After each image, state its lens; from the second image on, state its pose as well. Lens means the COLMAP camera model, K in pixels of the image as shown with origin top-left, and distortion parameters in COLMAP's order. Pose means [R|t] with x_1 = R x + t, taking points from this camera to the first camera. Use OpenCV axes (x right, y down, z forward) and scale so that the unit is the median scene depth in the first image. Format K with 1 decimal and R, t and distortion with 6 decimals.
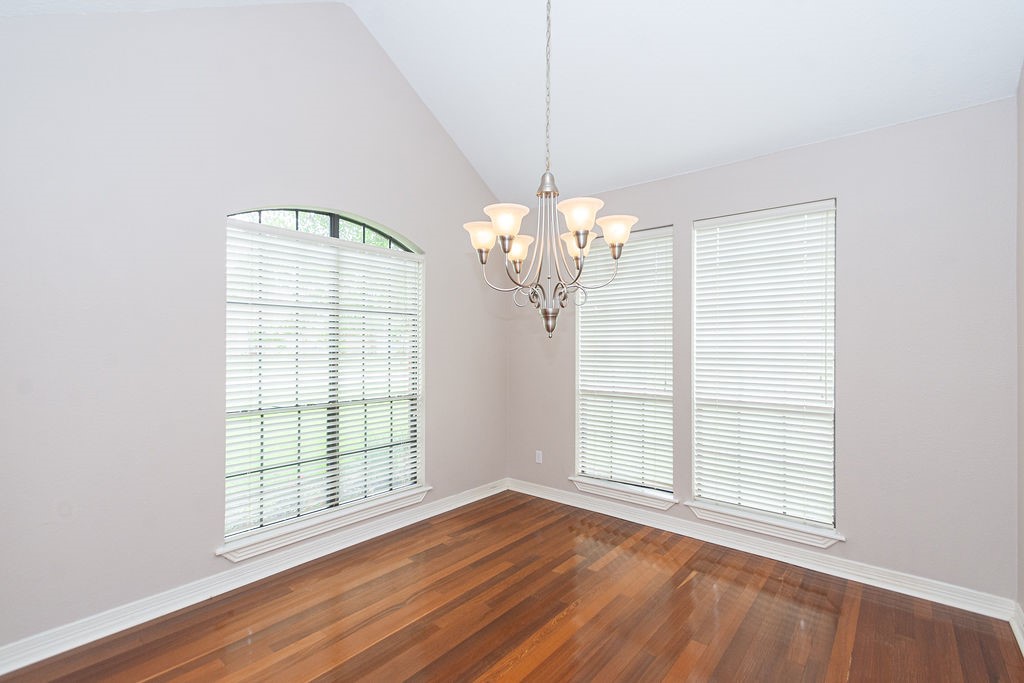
lens RADIAL K [[468.7, 0, 518.7], [0, 468.7, 348.4], [0, 0, 1]] dist [0.017025, -0.008555]
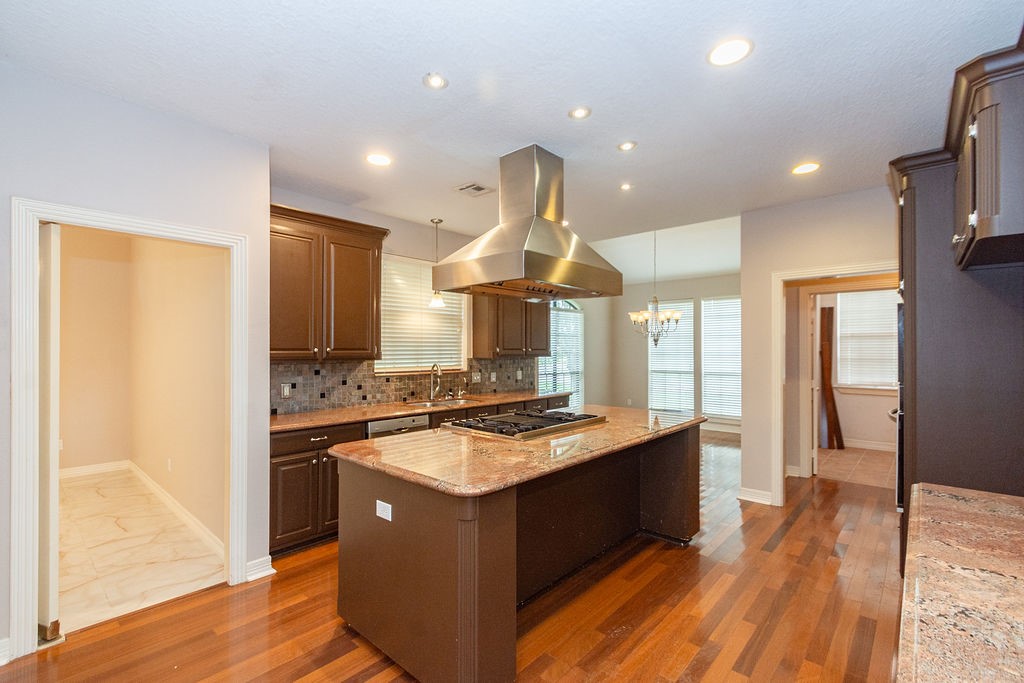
lens RADIAL K [[468.7, 0, 518.7], [0, 468.7, 348.4], [0, 0, 1]] dist [0.017025, -0.008555]
pose [[0.999223, -0.001781, -0.039363, -0.476631], [0.001638, 0.999992, -0.003669, -0.004968], [0.039369, 0.003602, 0.999218, -1.453682]]
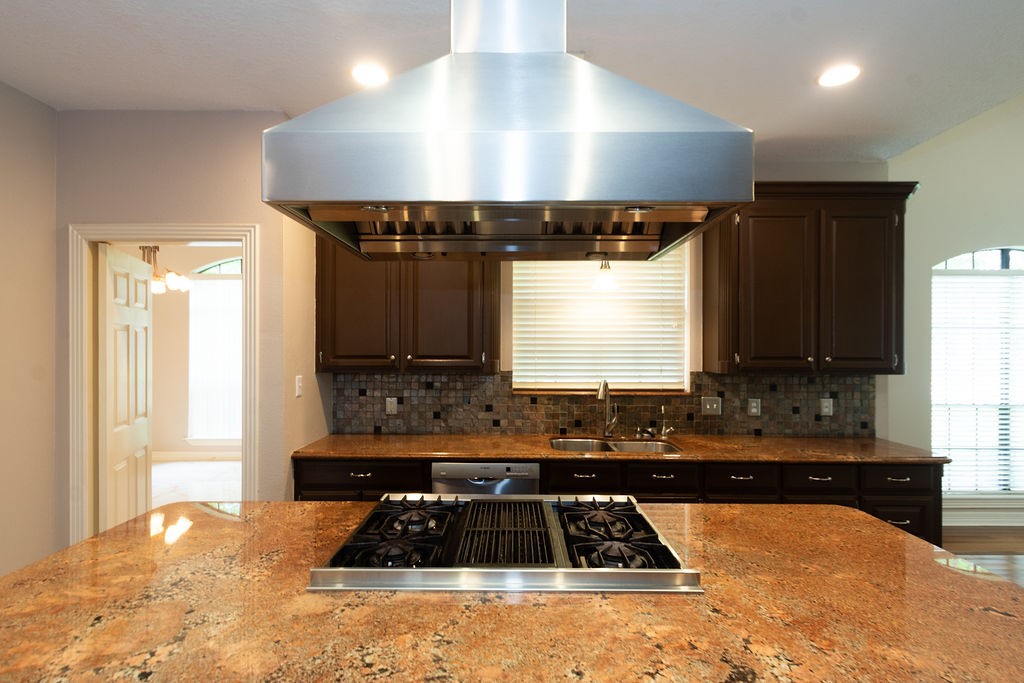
lens RADIAL K [[509.1, 0, 503.5], [0, 509.1, 347.1], [0, 0, 1]] dist [0.002844, -0.000370]
pose [[0.614900, -0.002748, -0.788600, -0.149211], [-0.003041, 0.999978, -0.005856, -0.019887], [0.788599, 0.005999, 0.614878, -0.807734]]
